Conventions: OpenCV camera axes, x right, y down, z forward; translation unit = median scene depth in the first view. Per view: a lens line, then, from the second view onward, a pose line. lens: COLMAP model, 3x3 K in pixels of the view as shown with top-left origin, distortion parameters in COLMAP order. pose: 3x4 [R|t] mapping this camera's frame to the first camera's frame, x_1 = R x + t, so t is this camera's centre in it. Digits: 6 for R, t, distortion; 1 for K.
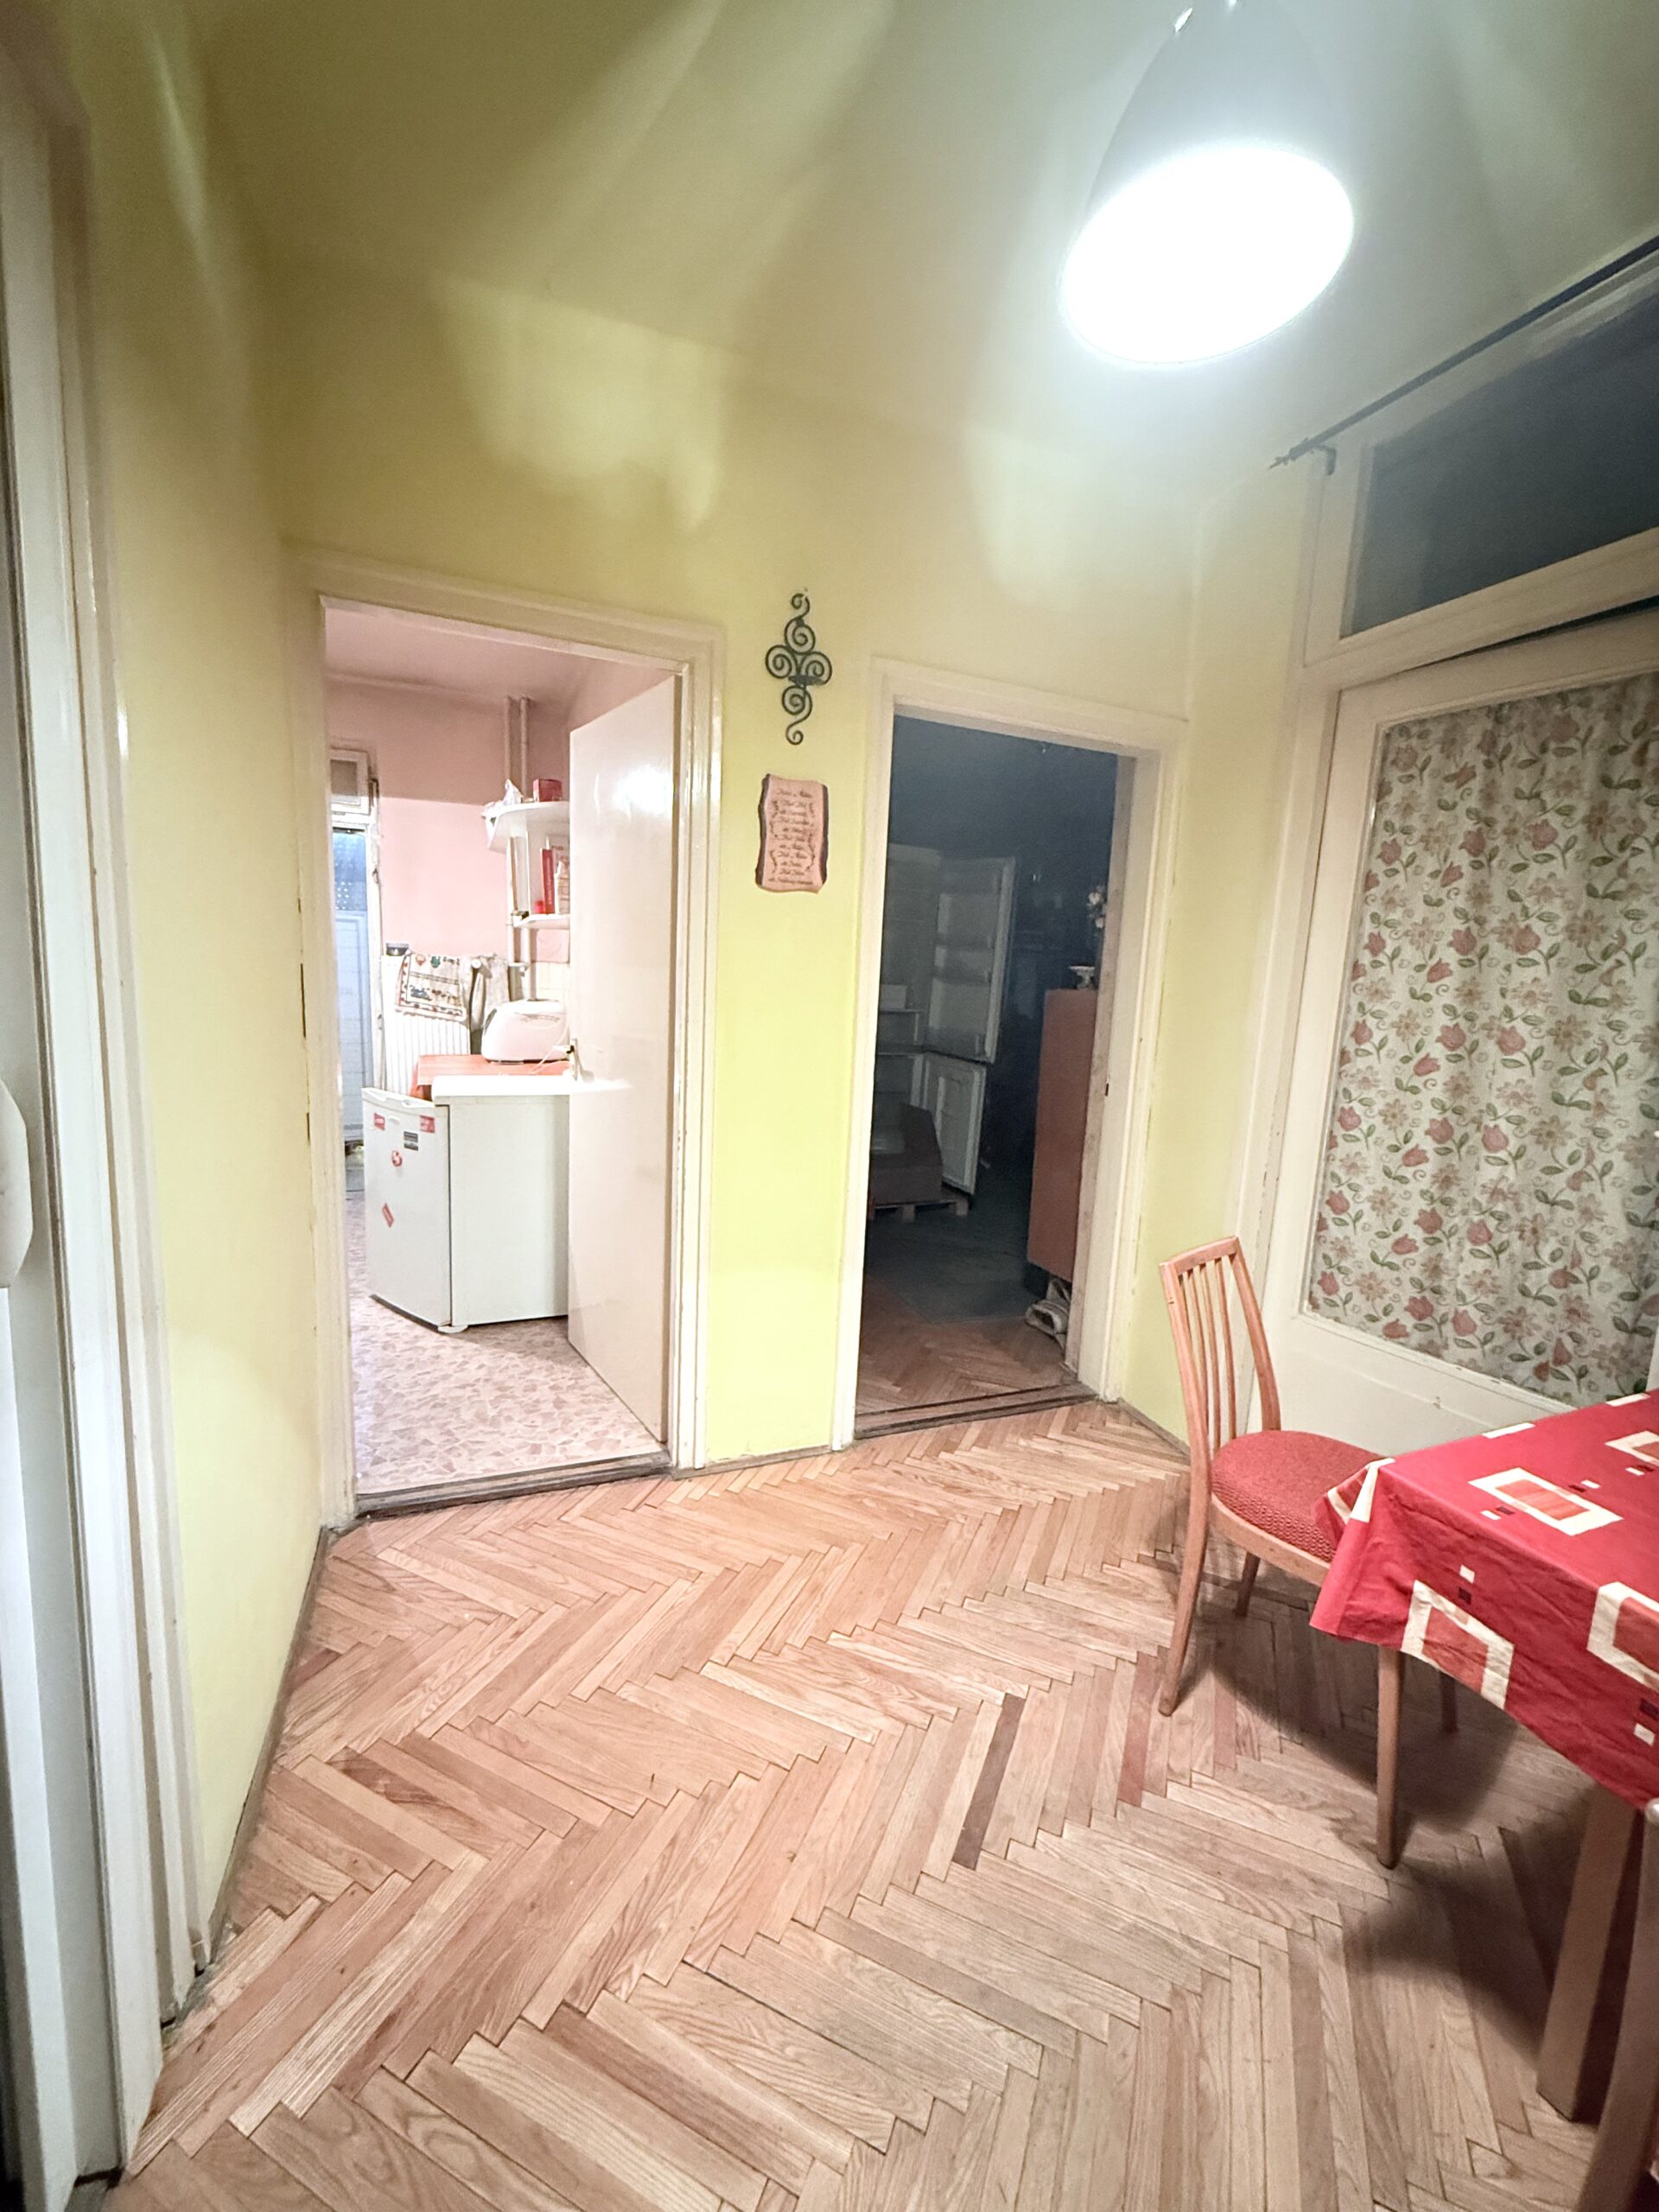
lens RADIAL K [[883.5, 0, 824.0], [0, 883.5, 1099.6], [0, 0, 1]] dist [0.000145, -0.000139]
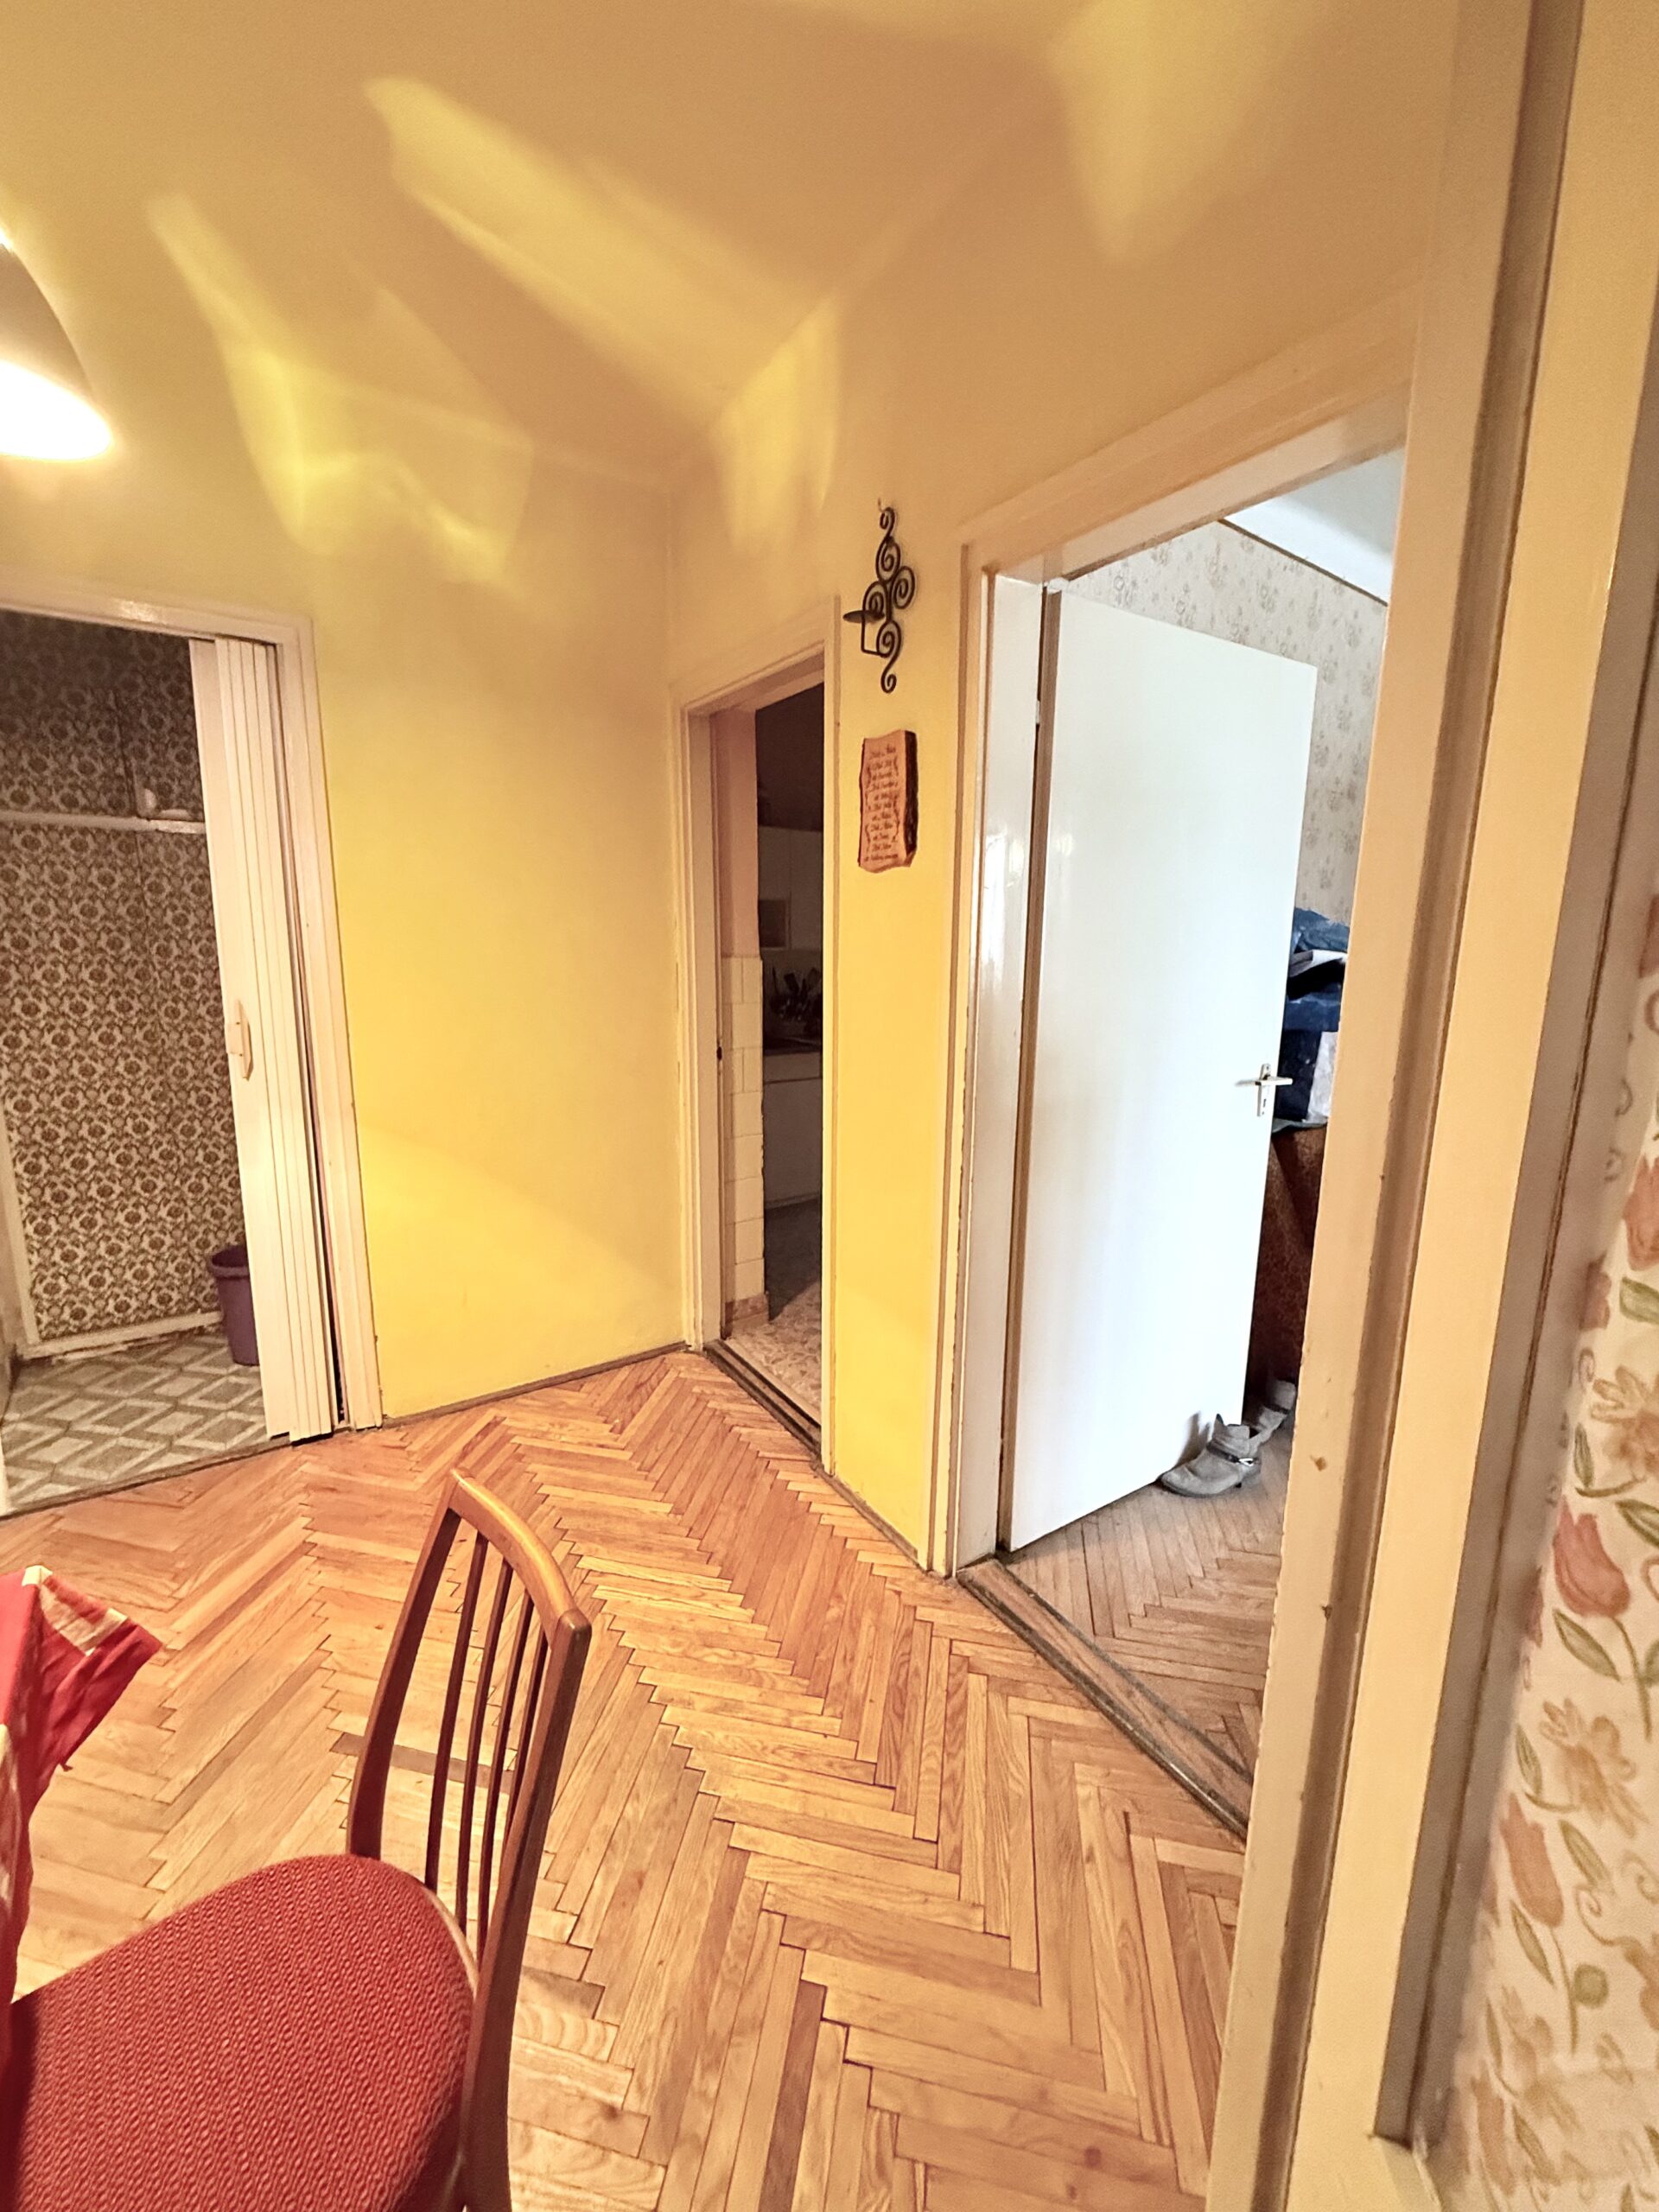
lens RADIAL K [[883.5, 0, 826.7], [0, 883.5, 1095.3], [0, 0, 1]] dist [0.000145, -0.000139]
pose [[0.219916, 0.137442, -0.965788, 0.855544], [-0.145206, 0.983608, 0.106914, -0.112625], [0.964651, 0.116726, 0.236269, 0.827867]]
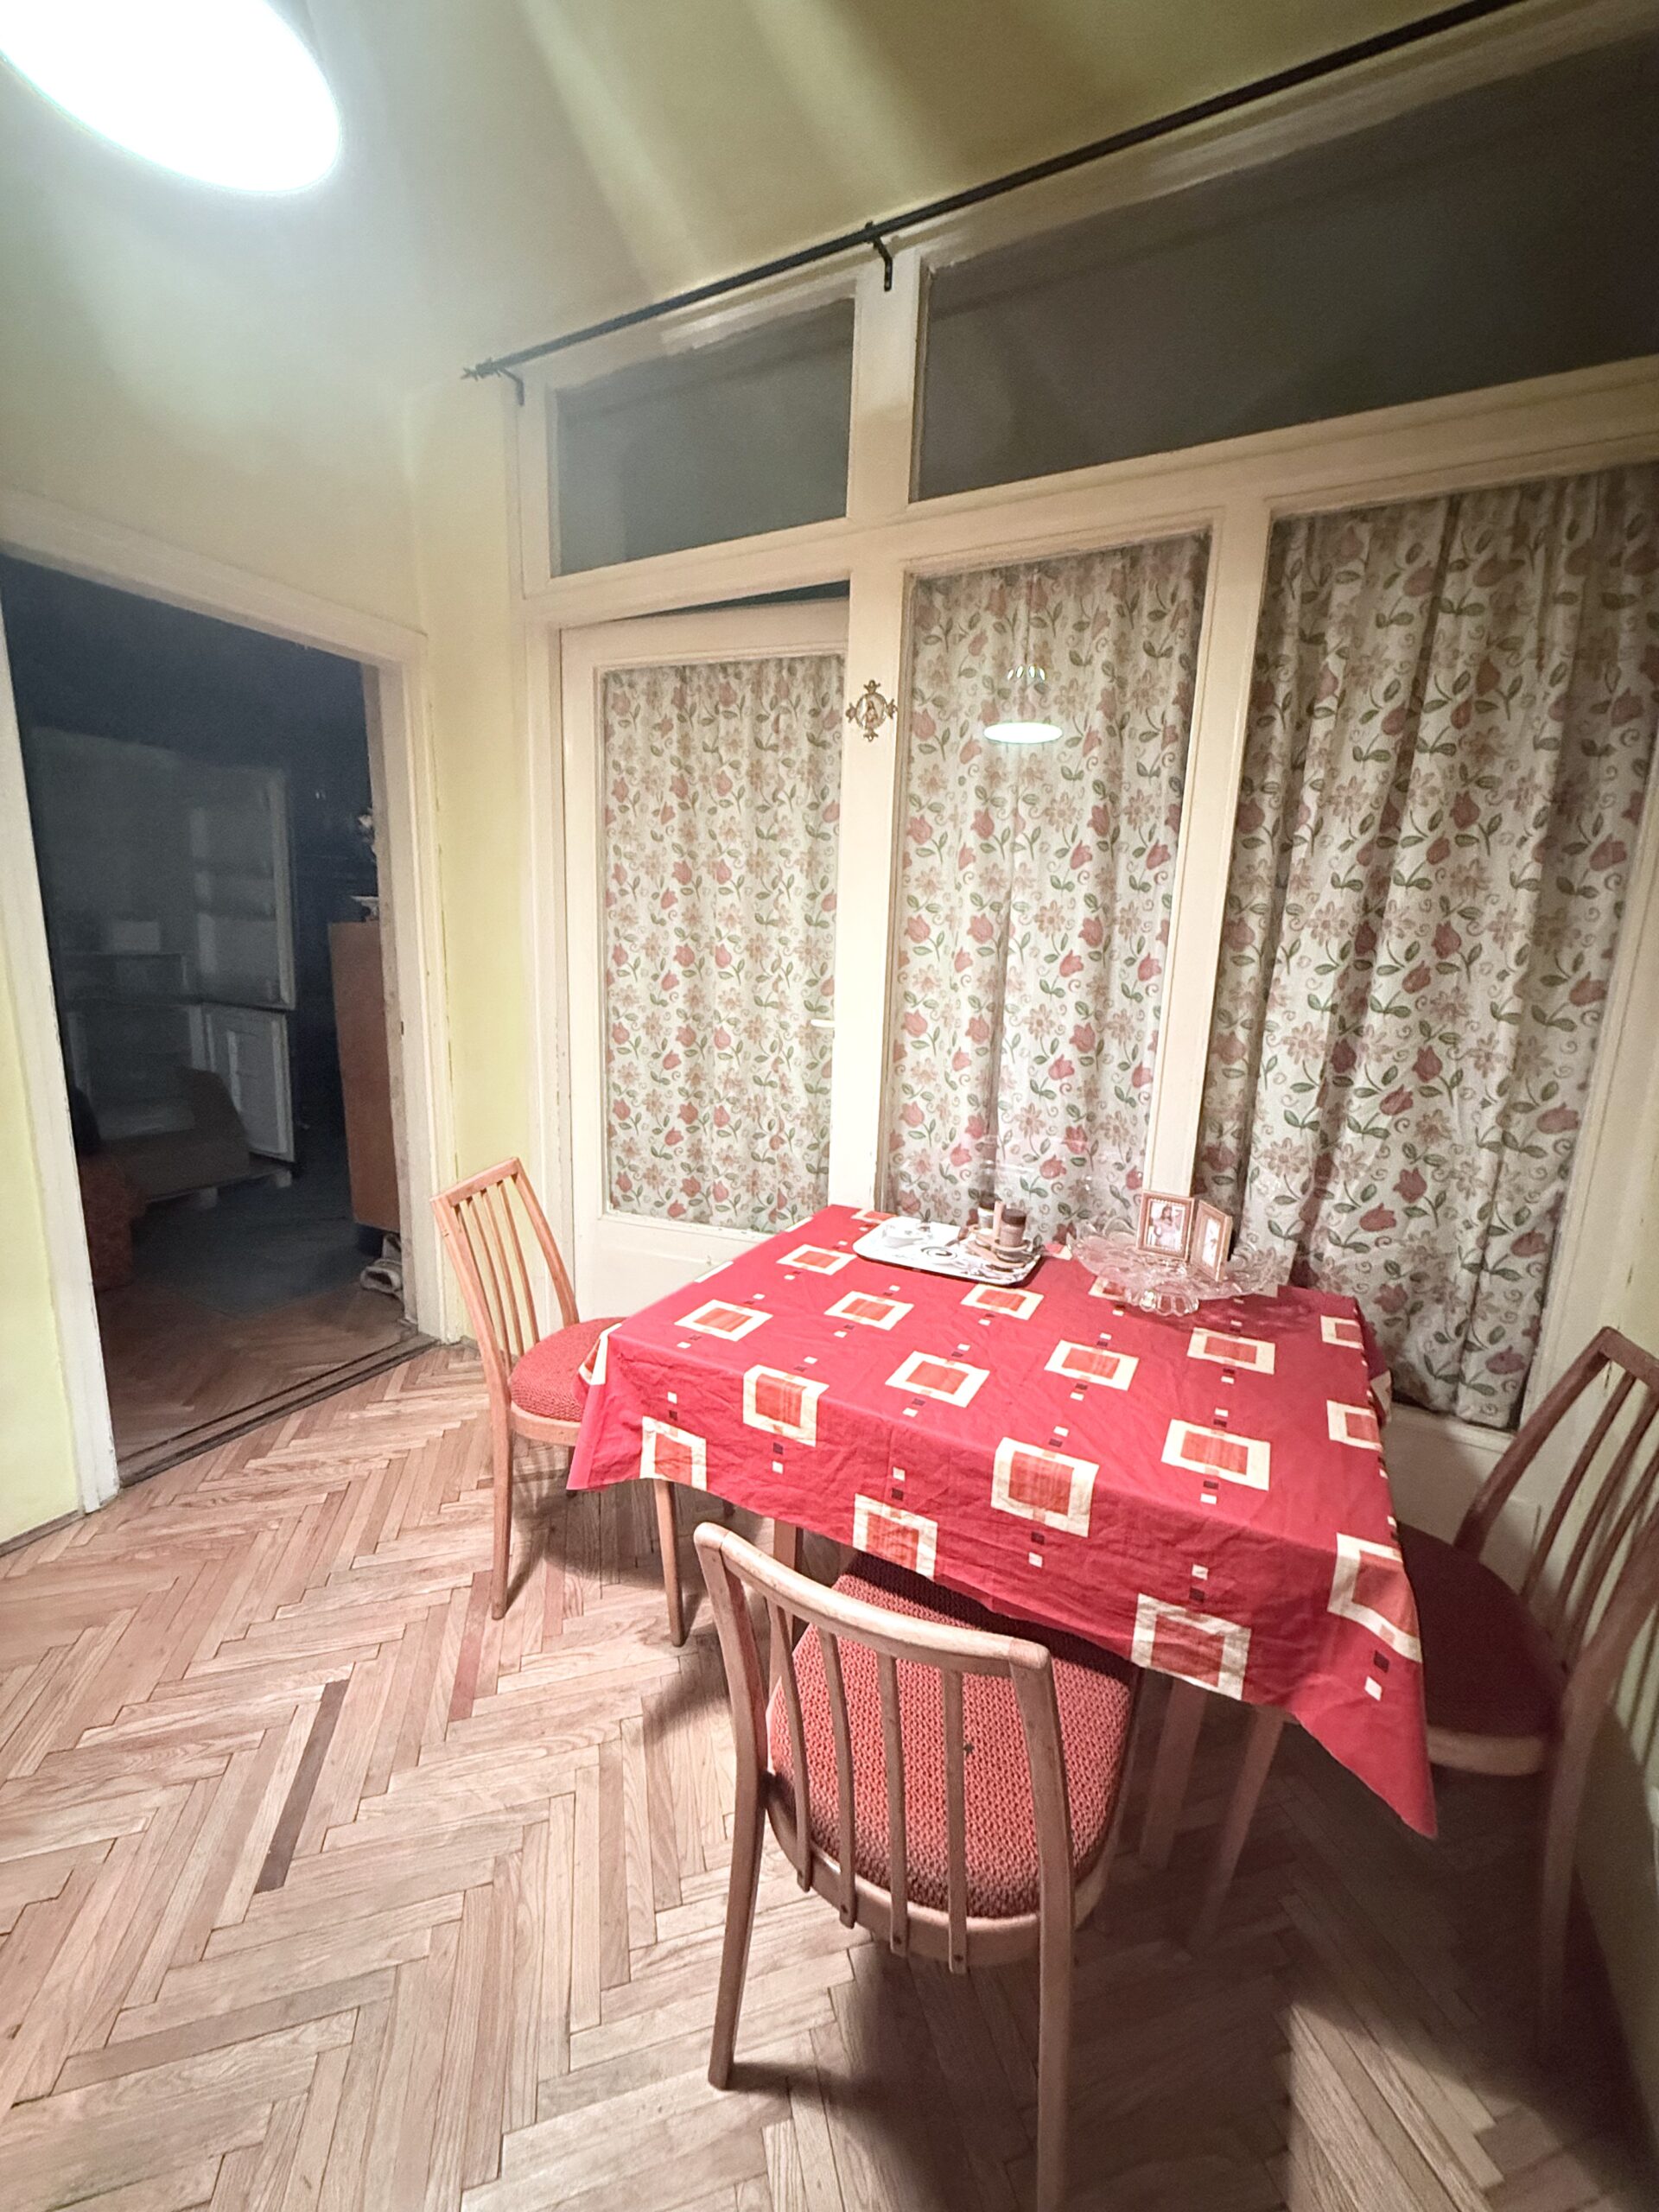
lens RADIAL K [[883.5, 0, 834.4], [0, 883.5, 1100.3], [0, 0, 1]] dist [0.000145, -0.000139]
pose [[0.769107, -0.145796, 0.622269, 0.105870], [0.098844, 0.989053, 0.109563, 0.010412], [-0.631431, -0.022758, 0.775098, -0.040241]]
